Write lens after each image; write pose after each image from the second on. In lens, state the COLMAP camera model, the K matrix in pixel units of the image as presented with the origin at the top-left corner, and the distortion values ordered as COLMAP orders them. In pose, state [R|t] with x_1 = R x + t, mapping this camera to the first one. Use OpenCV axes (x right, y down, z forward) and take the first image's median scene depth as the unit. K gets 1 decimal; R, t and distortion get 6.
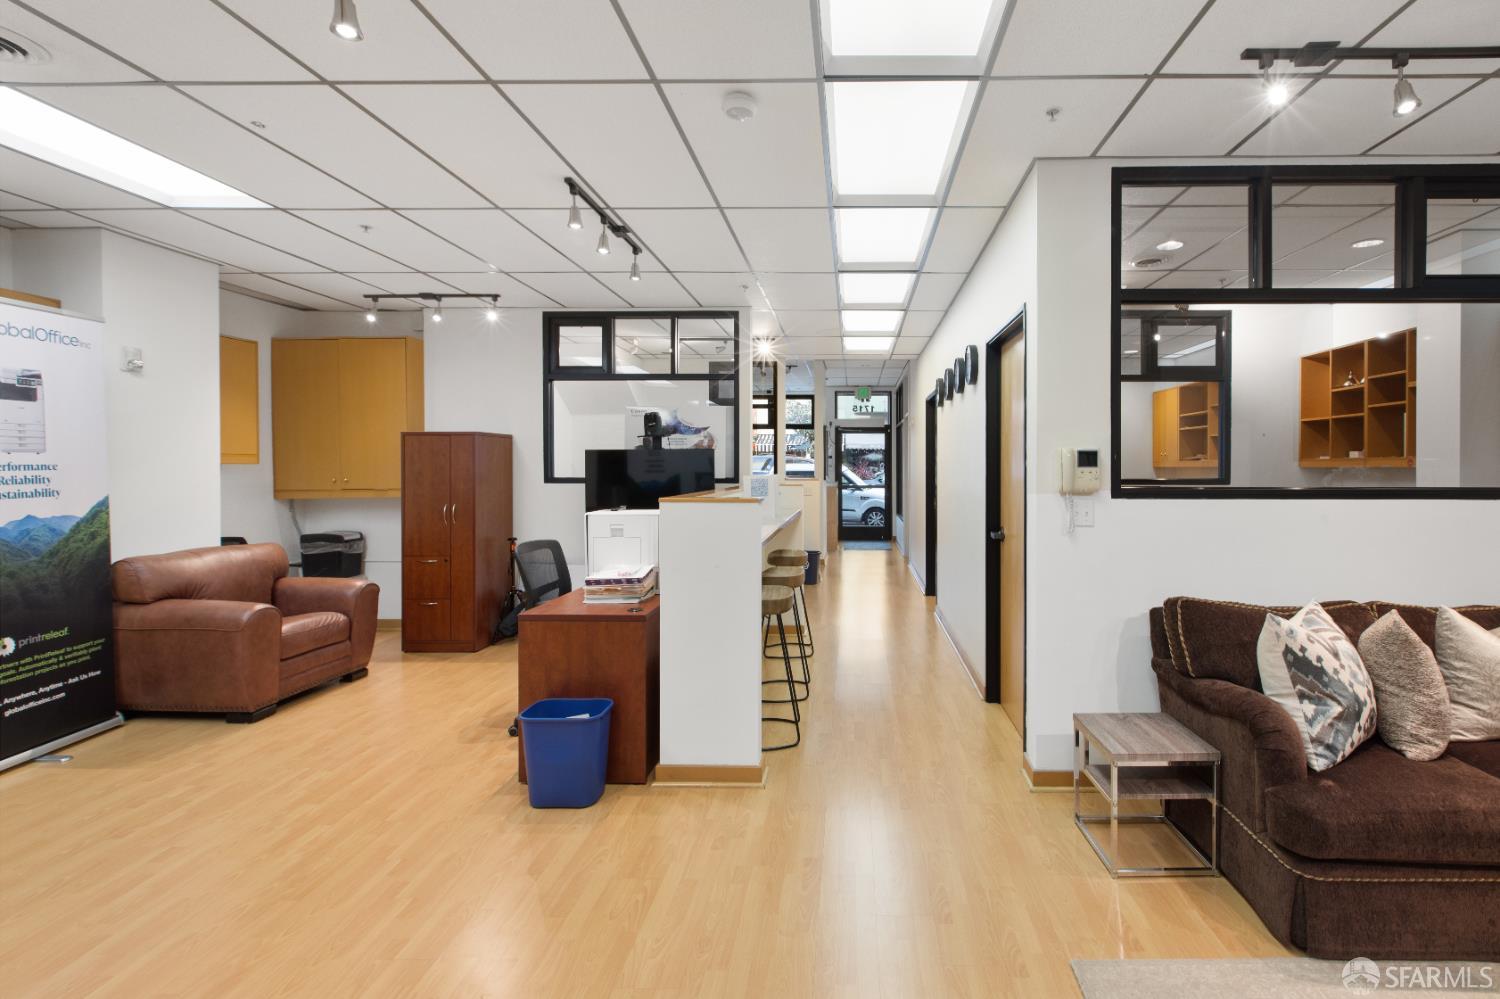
lens RADIAL K [[727.3, 0, 843.3], [0, 727.3, 468.8], [0, 0, 1]] dist [0.010710, -0.000077]
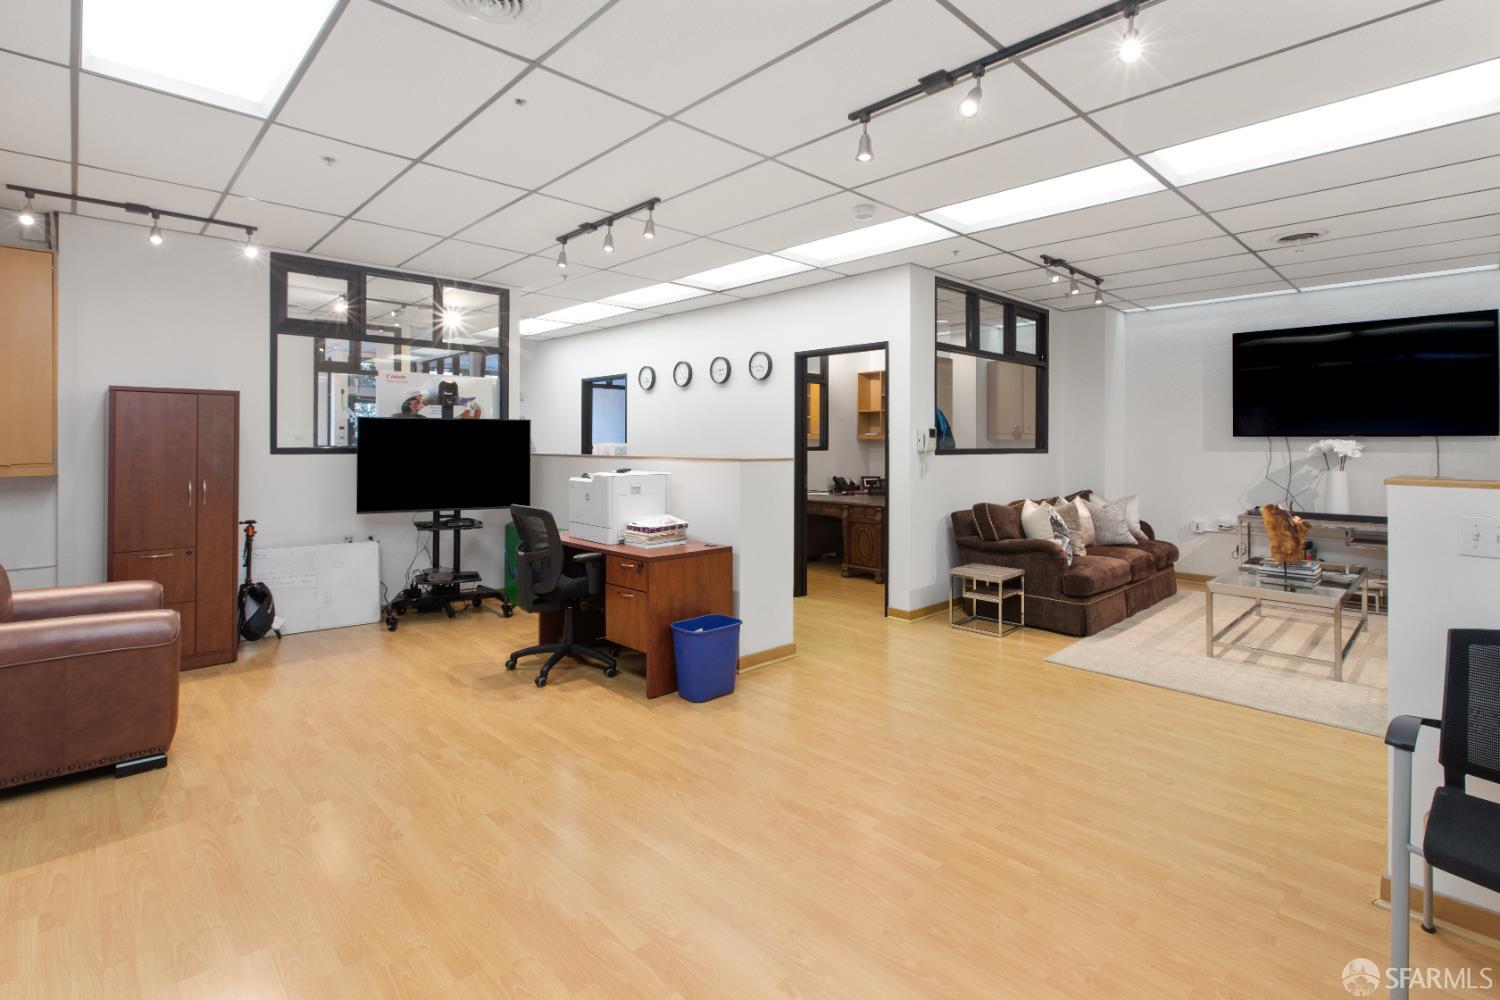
lens RADIAL K [[694.9, 0, 759.8], [0, 694.9, 432.9], [0, 0, 1]] dist [0.002745, -0.000136]
pose [[0.711470, 0.012086, 0.702612, -1.135511], [-0.000954, 0.999868, -0.016233, 0.014076], [-0.702716, 0.010879, 0.711388, 0.060574]]
